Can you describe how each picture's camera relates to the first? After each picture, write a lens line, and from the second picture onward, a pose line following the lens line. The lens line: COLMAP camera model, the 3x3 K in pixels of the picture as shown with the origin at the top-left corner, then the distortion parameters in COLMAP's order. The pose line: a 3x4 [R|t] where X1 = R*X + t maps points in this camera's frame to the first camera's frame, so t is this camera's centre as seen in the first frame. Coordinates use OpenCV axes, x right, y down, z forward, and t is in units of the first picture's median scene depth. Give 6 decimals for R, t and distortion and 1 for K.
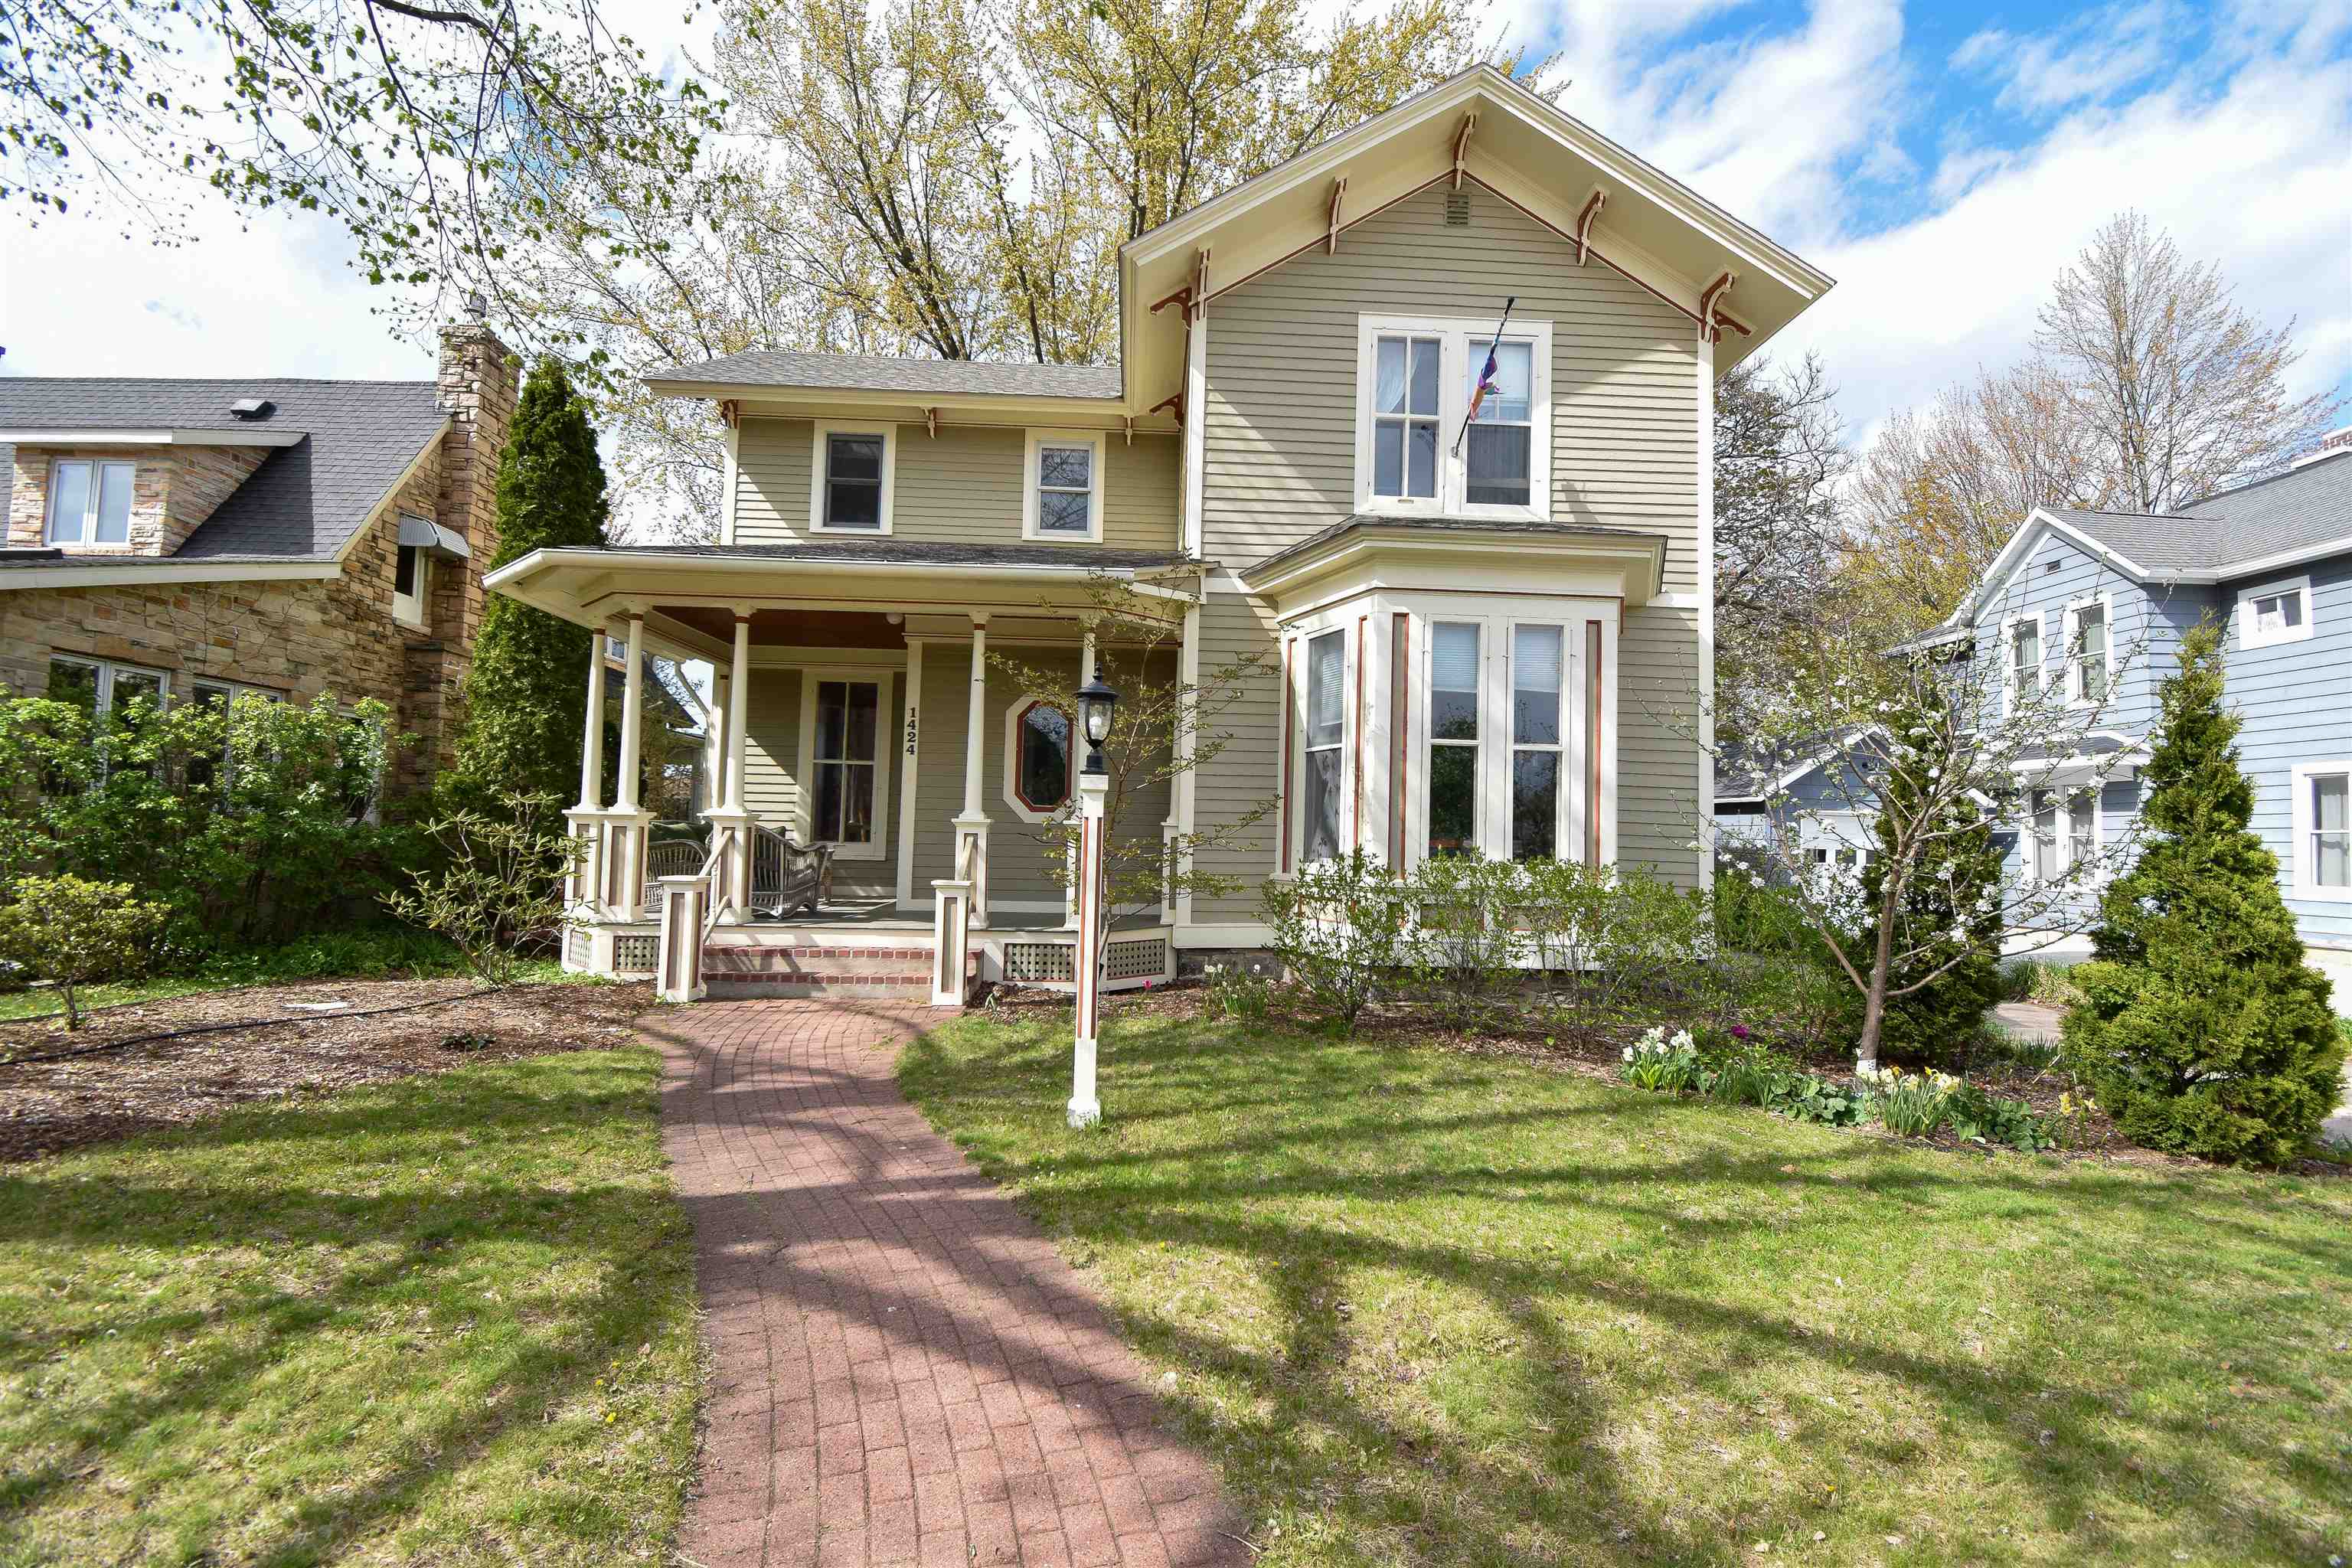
lens RADIAL K [[1041.3, 0, 1191.3], [0, 1041.3, 790.3], [0, 0, 1]] dist [0.001314, -0.009354]
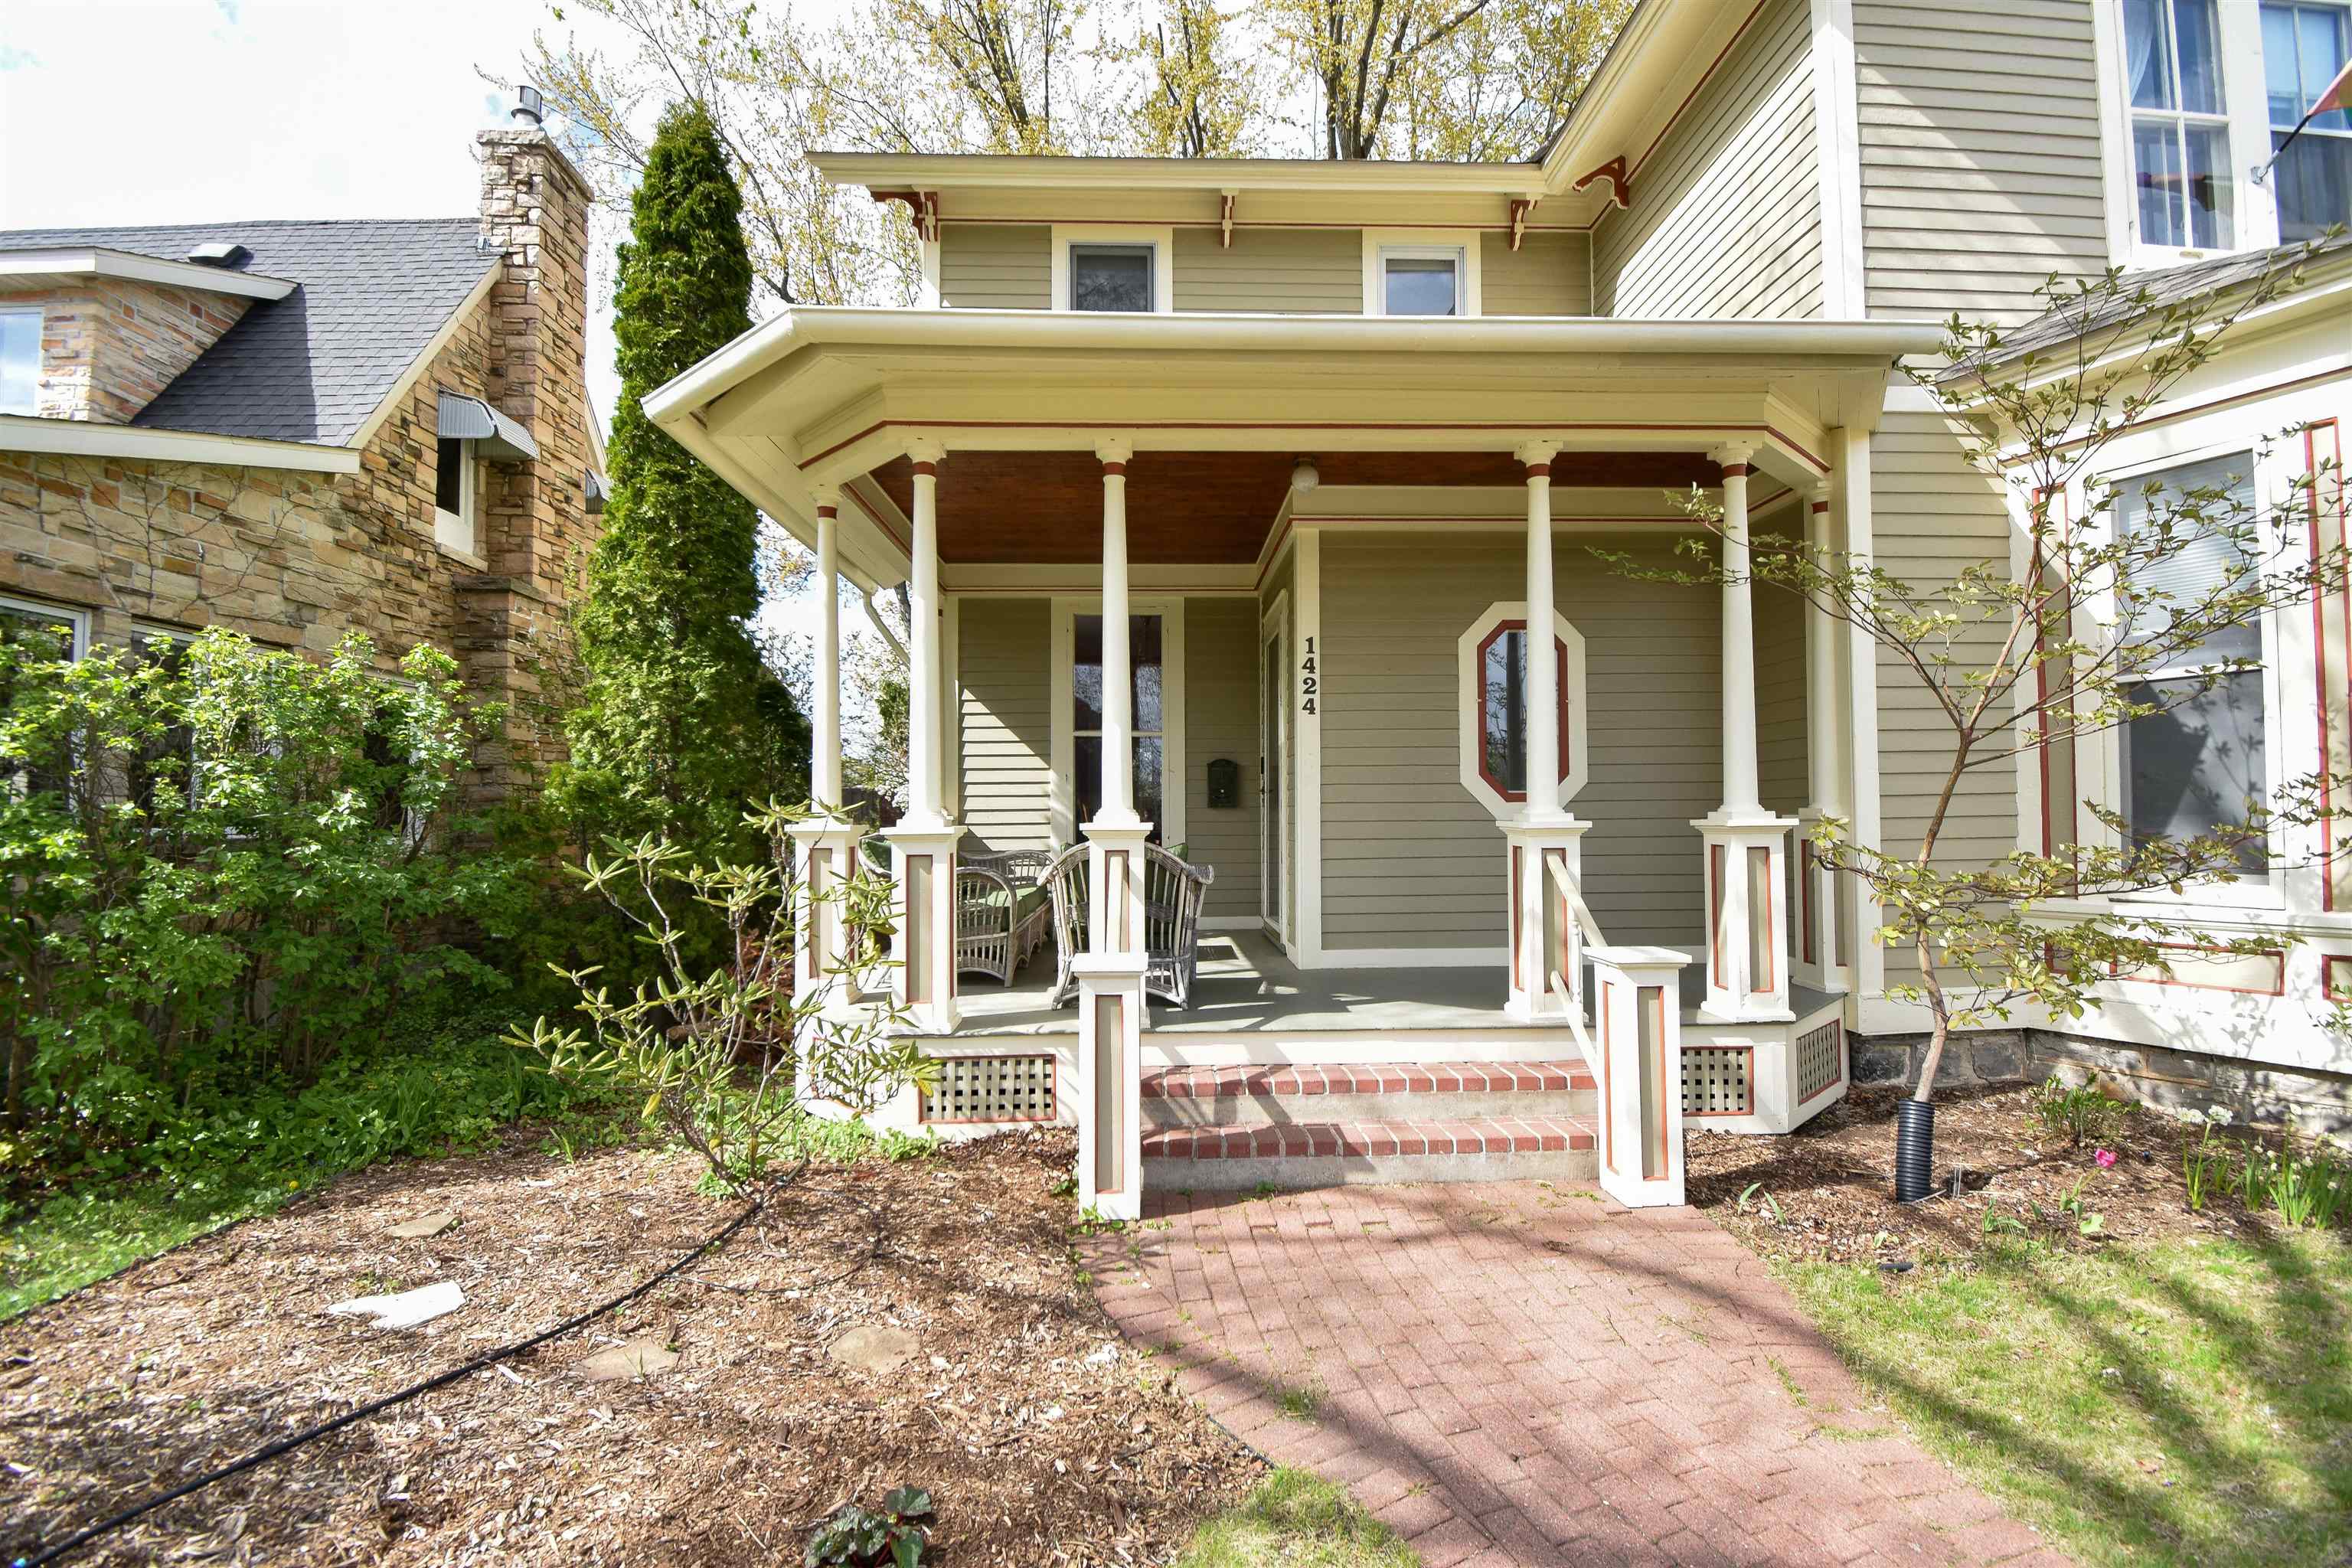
lens RADIAL K [[1041.3, 0, 1182.1], [0, 1041.3, 784.3], [0, 0, 1]] dist [0.001314, -0.009354]
pose [[0.999530, -0.030271, -0.004918, -0.306815], [0.030357, 0.999368, 0.018515, -0.005819], [0.004355, -0.018656, 0.999816, 0.347056]]
